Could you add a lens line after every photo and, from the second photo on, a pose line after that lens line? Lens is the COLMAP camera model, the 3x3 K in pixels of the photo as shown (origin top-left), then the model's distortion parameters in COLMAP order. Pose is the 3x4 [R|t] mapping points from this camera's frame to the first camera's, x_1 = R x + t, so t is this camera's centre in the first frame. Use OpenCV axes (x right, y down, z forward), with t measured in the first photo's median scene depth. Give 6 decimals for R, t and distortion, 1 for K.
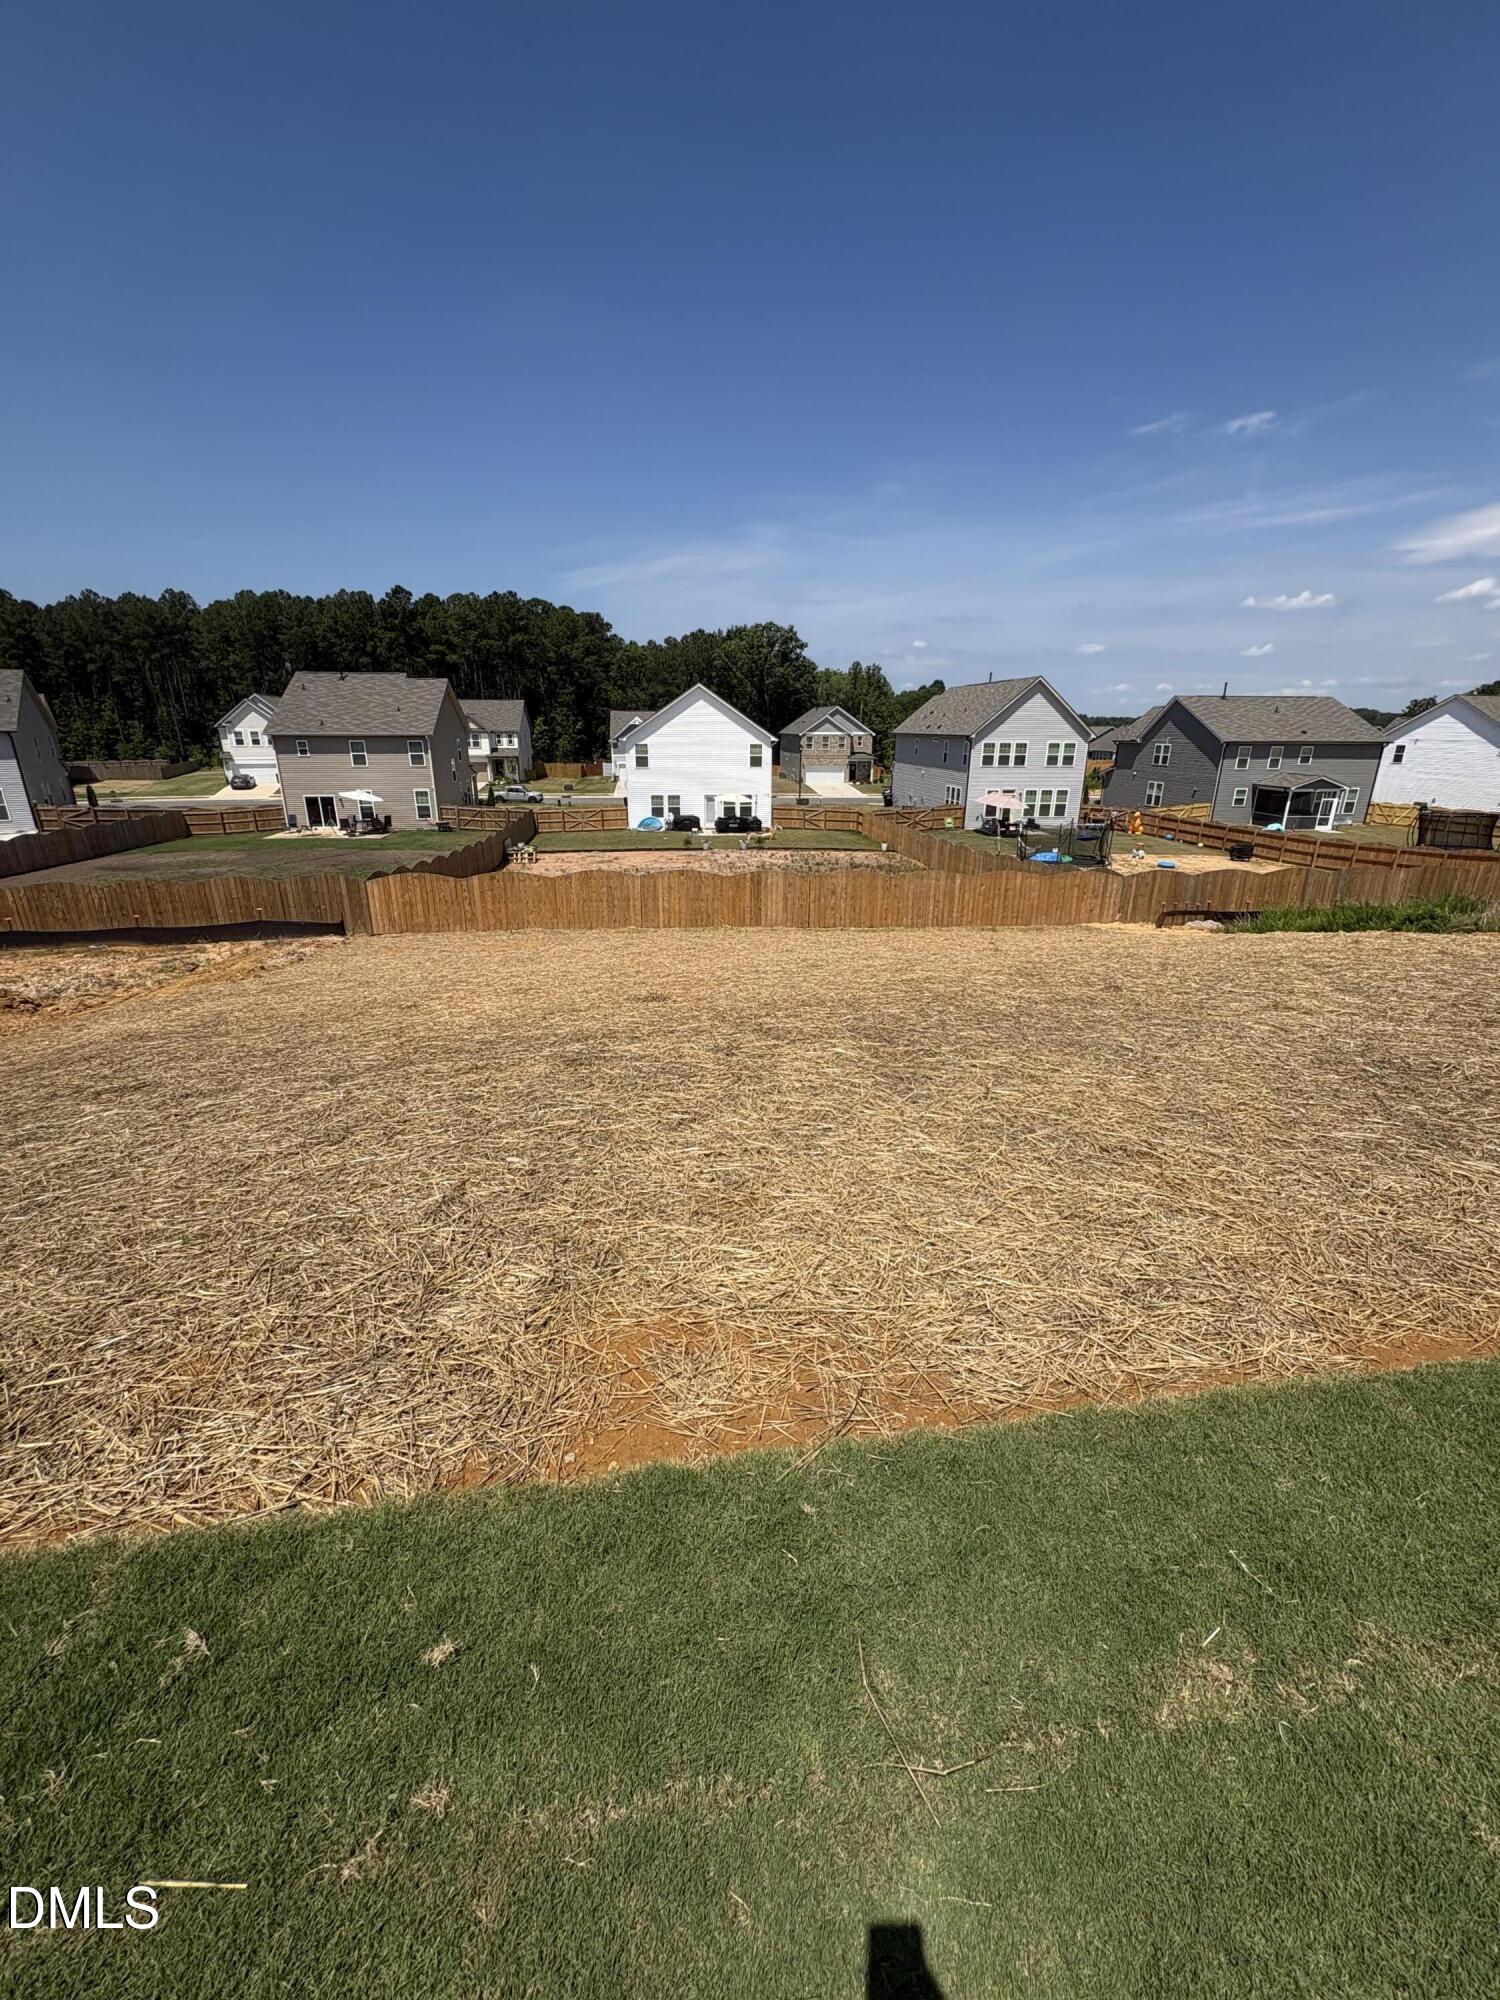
lens RADIAL K [[802.6, 0, 752.4], [0, 802.6, 992.4], [0, 0, 1]] dist [0.001267, 0.000751]
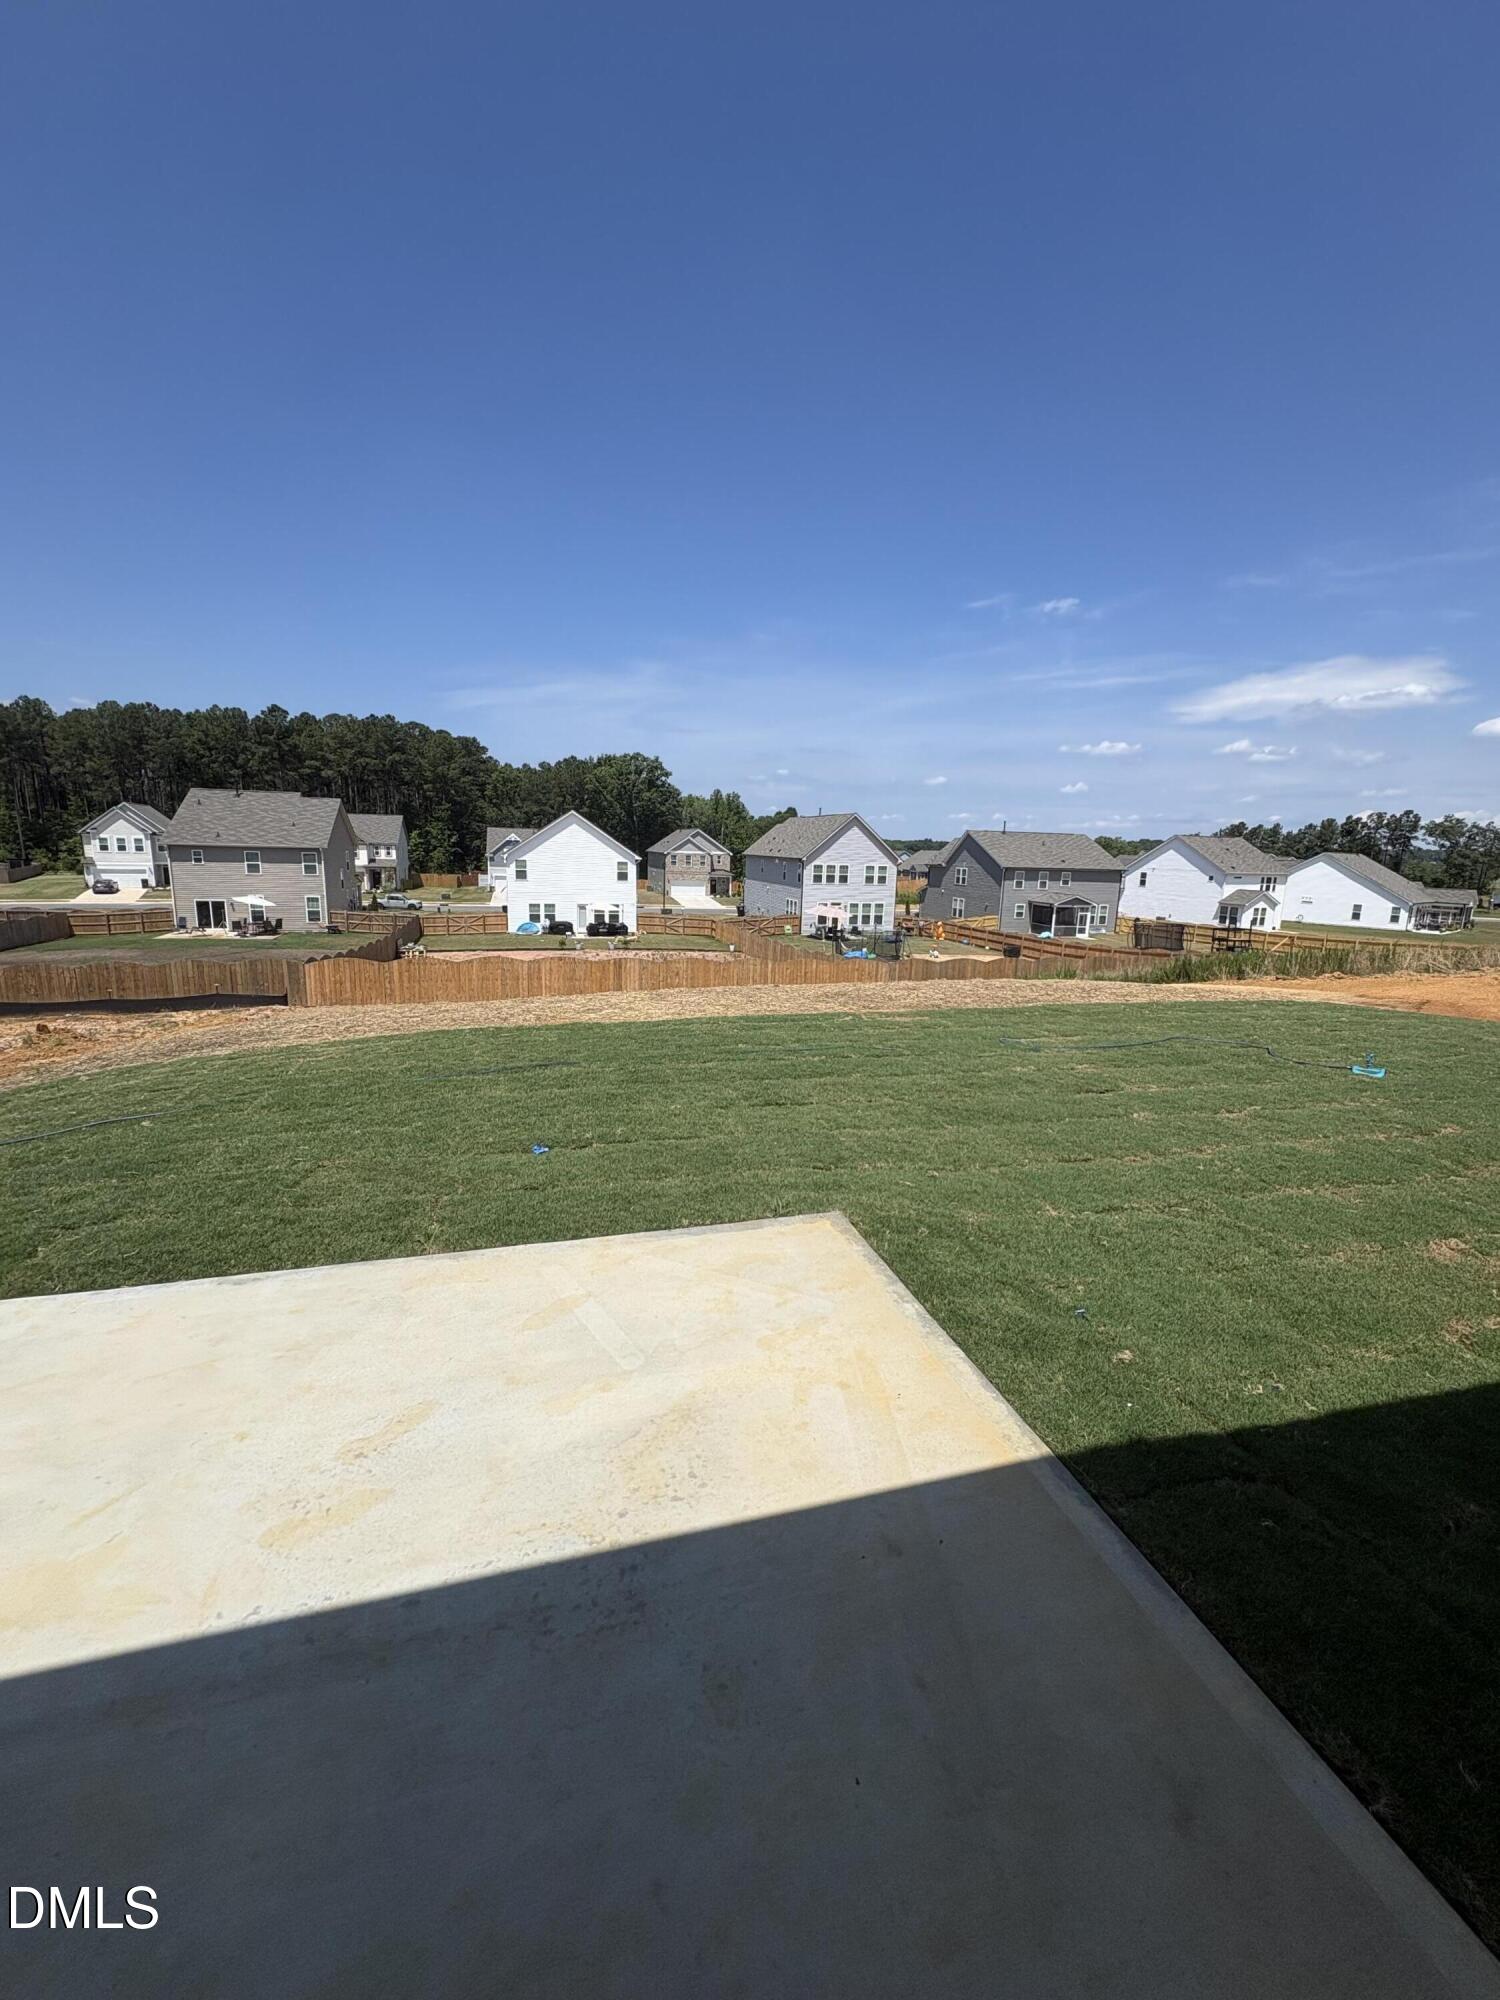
lens RADIAL K [[802.6, 0, 753.0], [0, 802.6, 1001.3], [0, 0, 1]] dist [0.001267, 0.000751]
pose [[0.987546, -0.007225, 0.157162, 0.005668], [0.026853, 0.992027, -0.123129, 0.032356], [-0.155020, 0.125816, 0.979867, -0.116444]]
